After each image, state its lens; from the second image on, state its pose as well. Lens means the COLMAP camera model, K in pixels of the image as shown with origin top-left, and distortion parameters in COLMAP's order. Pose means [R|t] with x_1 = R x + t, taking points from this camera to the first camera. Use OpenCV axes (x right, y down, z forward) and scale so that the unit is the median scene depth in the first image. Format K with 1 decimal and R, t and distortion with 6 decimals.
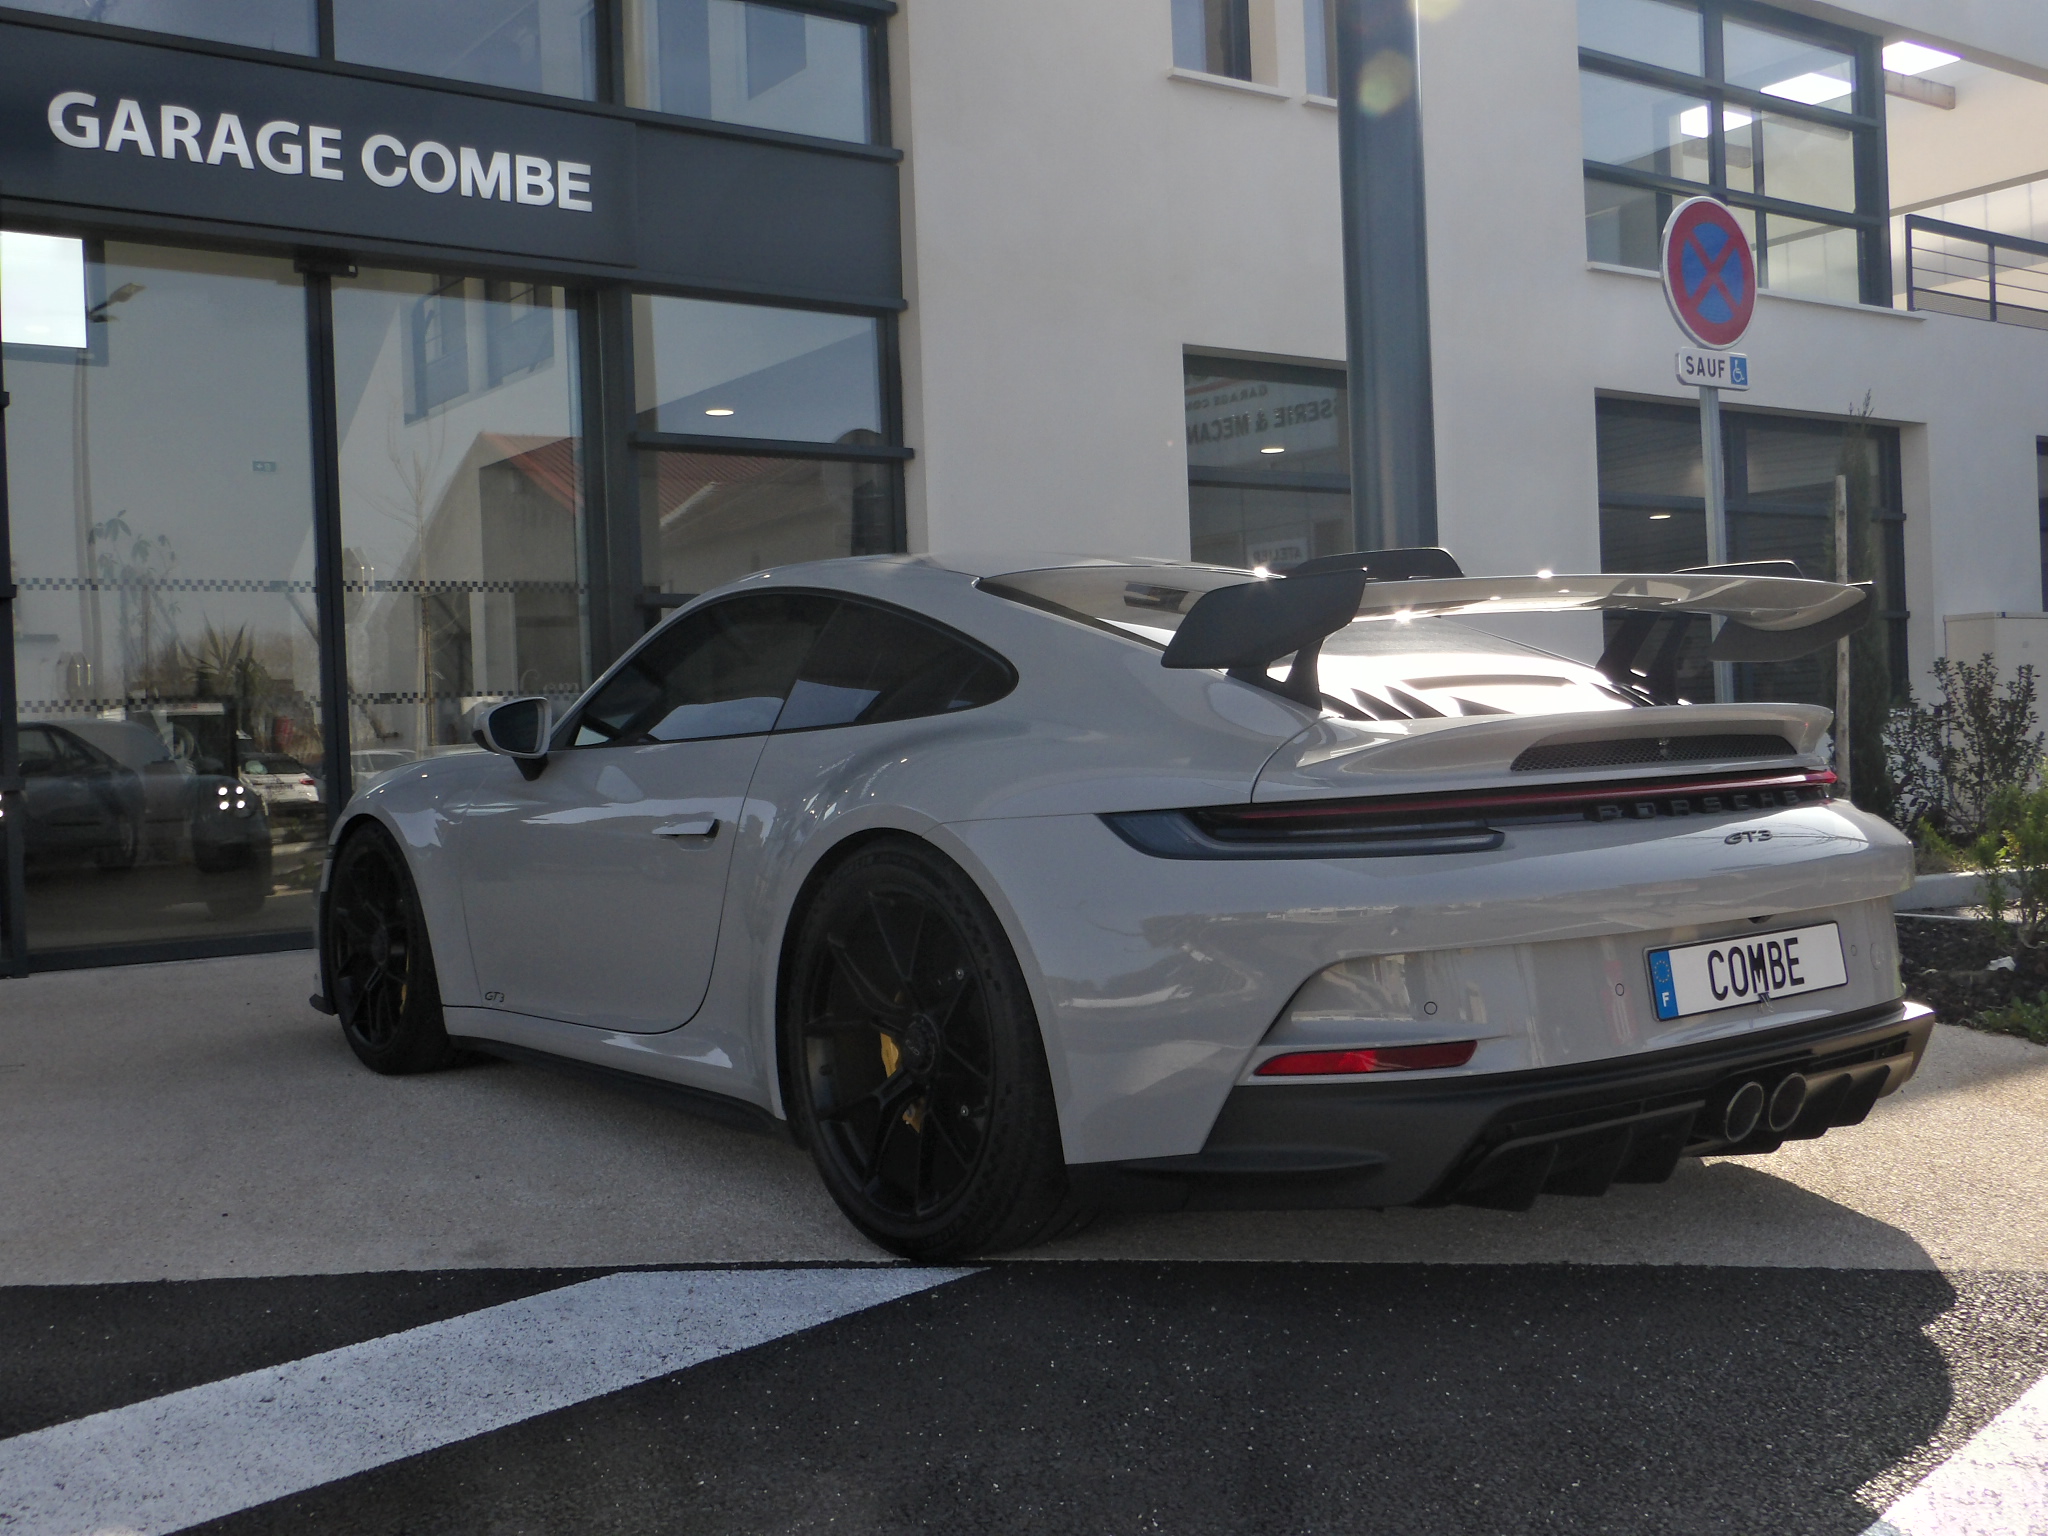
lens RADIAL K [[2082.7, 0, 1003.9], [0, 2082.7, 736.2], [0, 0, 1]] dist [-0.017081, 0.000000]
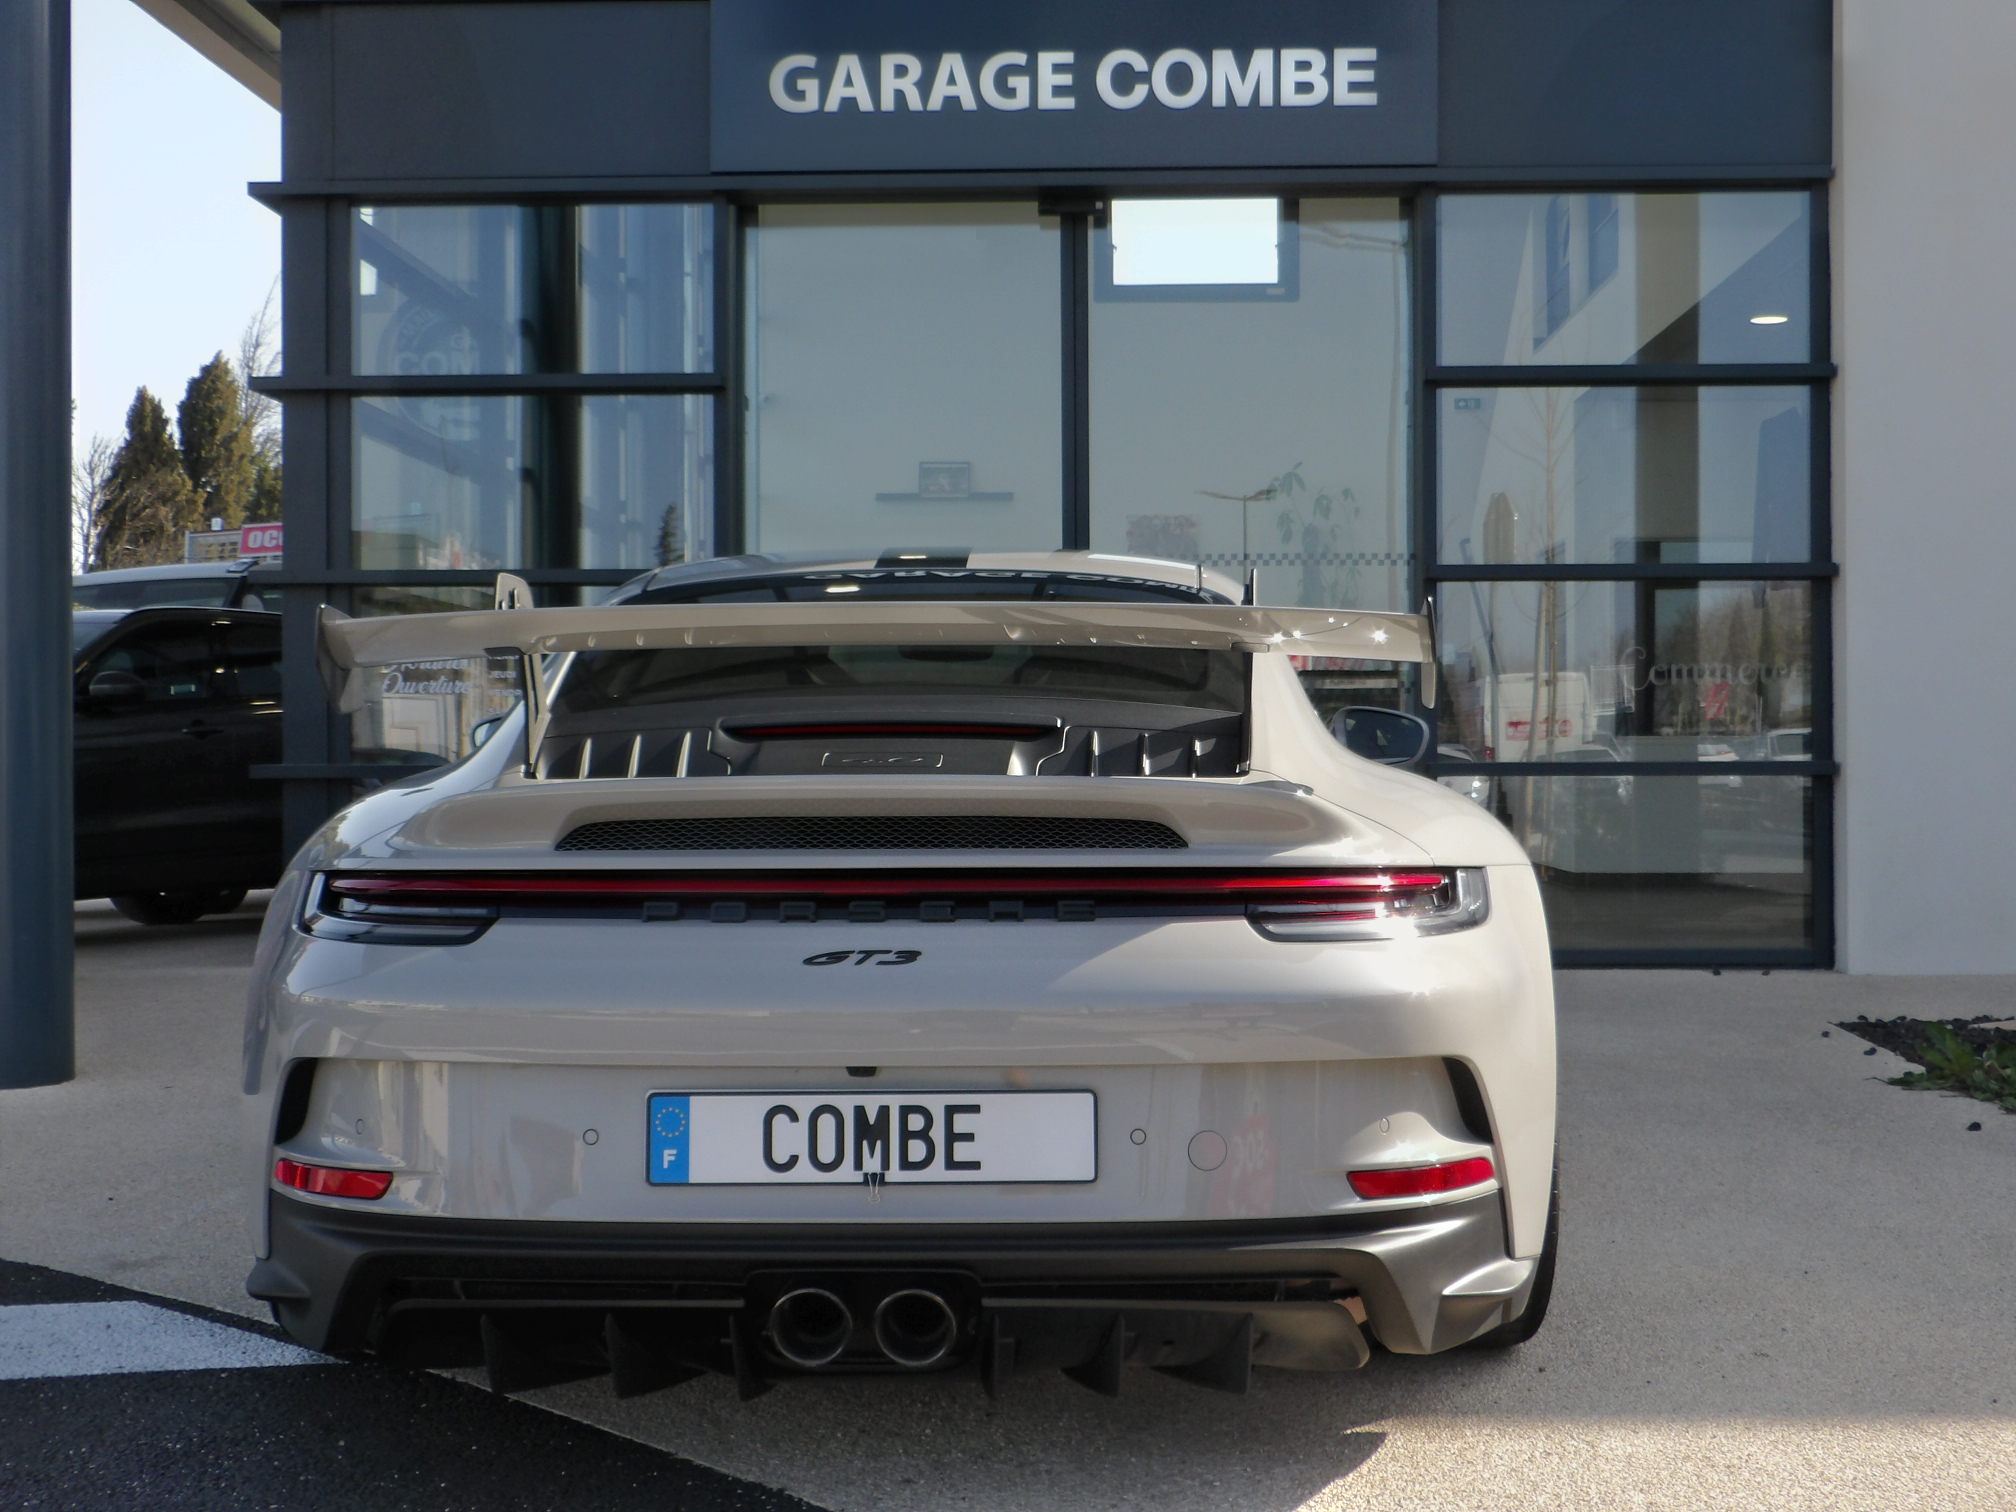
lens RADIAL K [[2541.7, 0, 1009.2], [0, 2541.7, 796.9], [0, 0, 1]] dist [-0.022090, 0.000000]
pose [[0.784872, 0.045866, -0.617958, 0.352174], [-0.024494, 0.998774, 0.043022, -0.018157], [0.619174, -0.018631, 0.785033, 0.120377]]
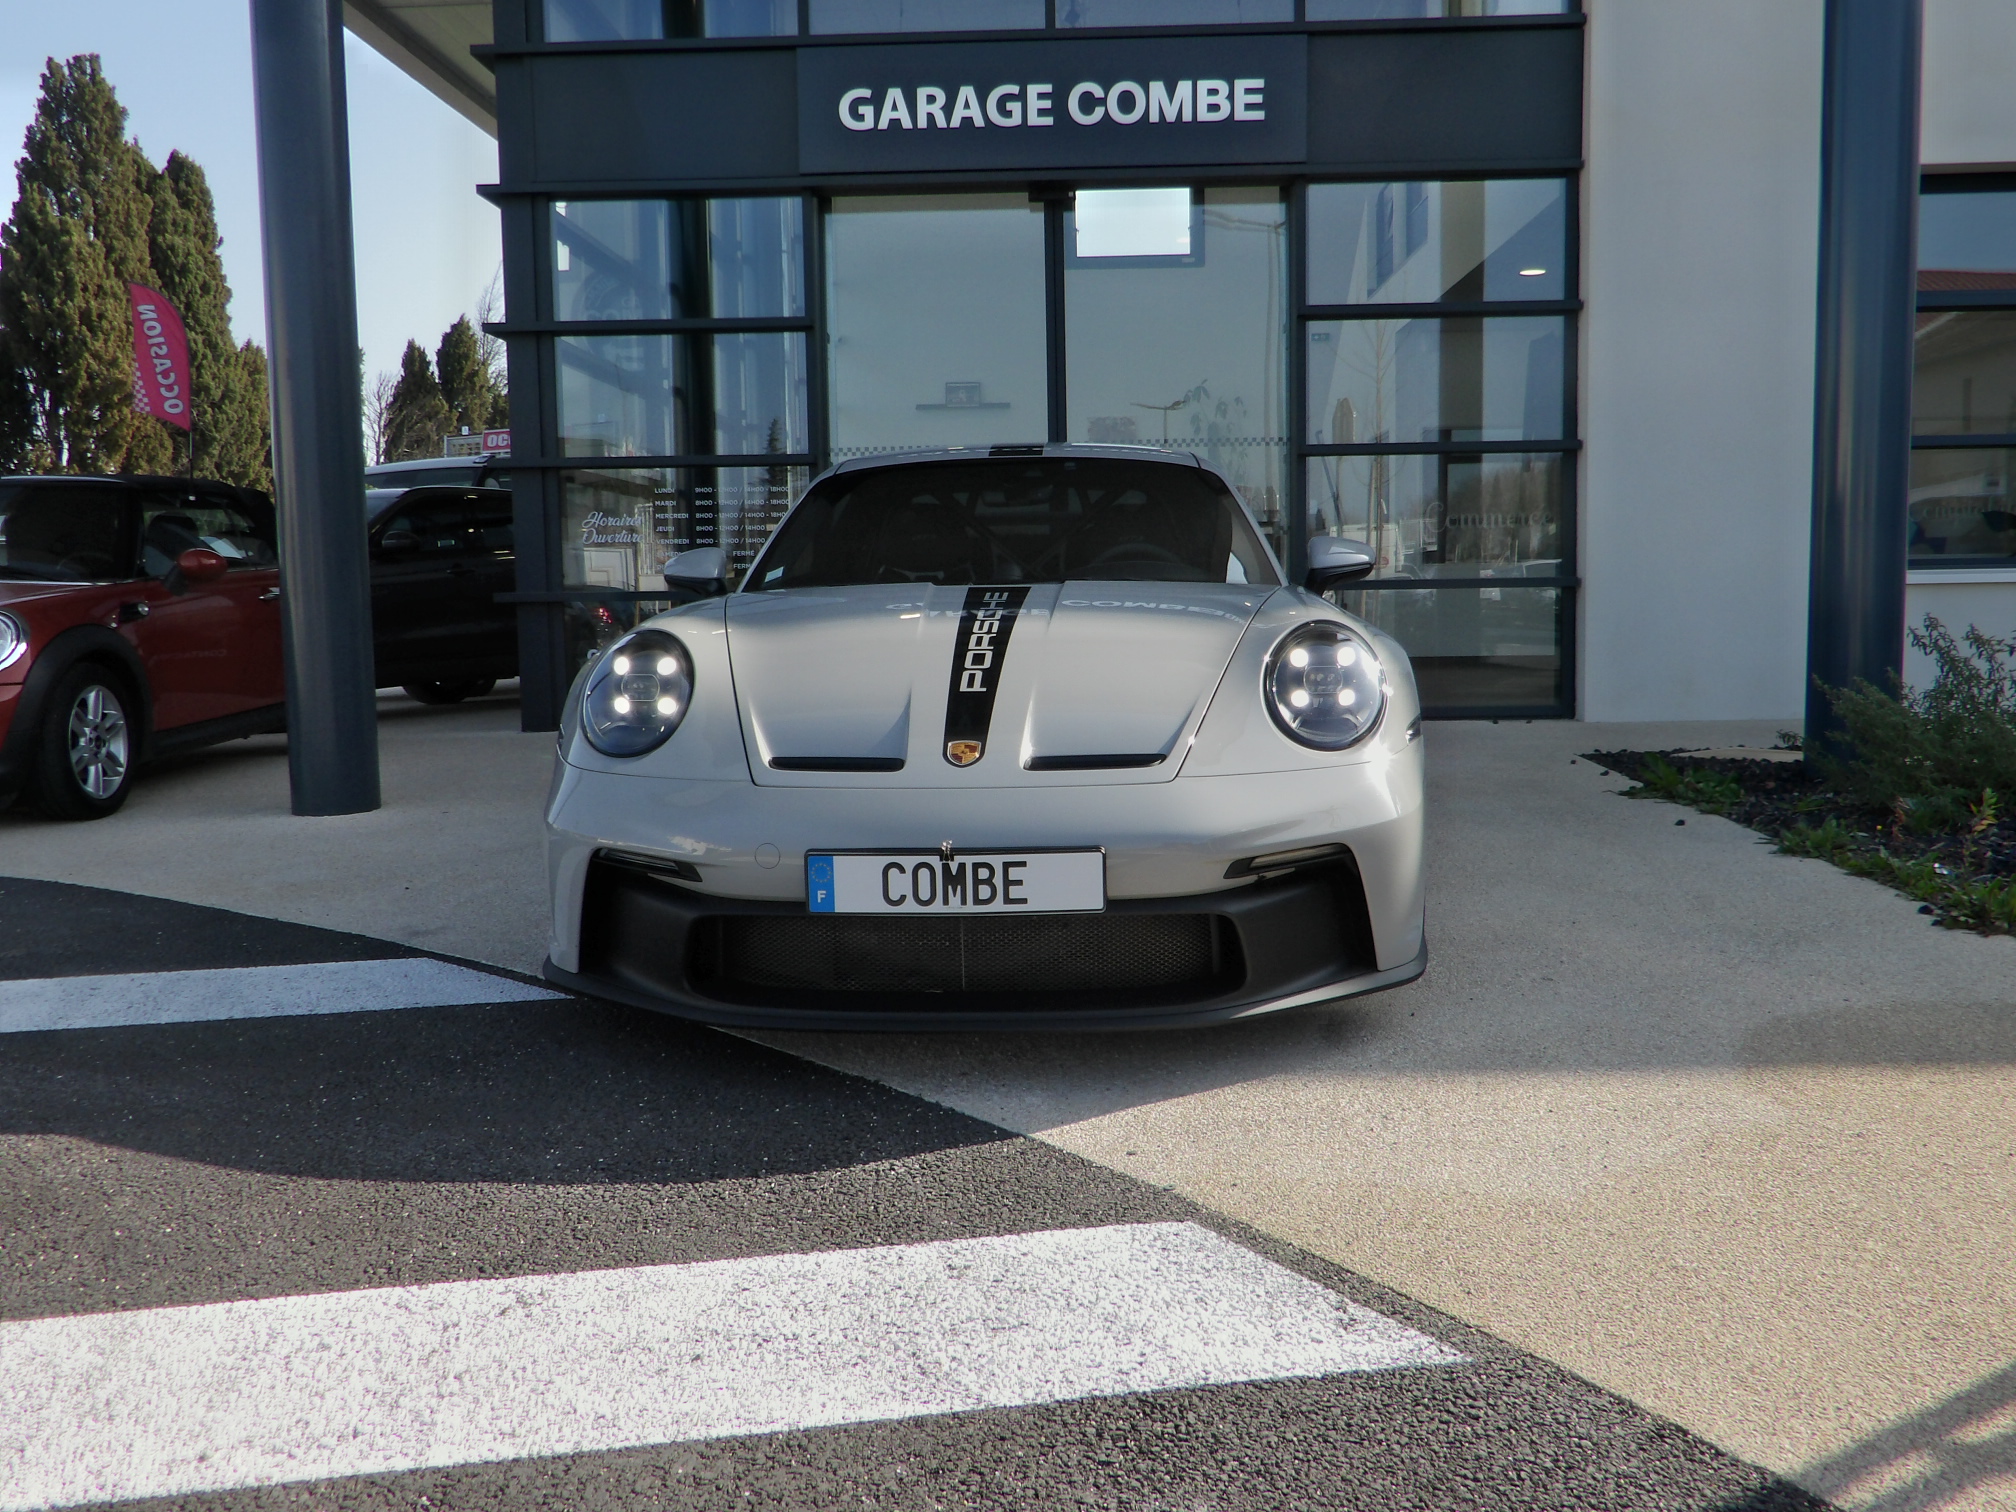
lens RADIAL K [[1699.8, 0, 1013.6], [0, 1699.8, 761.2], [0, 0, 1]] dist [-0.019691, 0.011655]
pose [[0.787946, 0.088622, -0.609333, 0.336985], [-0.011629, 0.991554, 0.129175, -0.013883], [0.615634, -0.094697, 0.782322, 0.132421]]
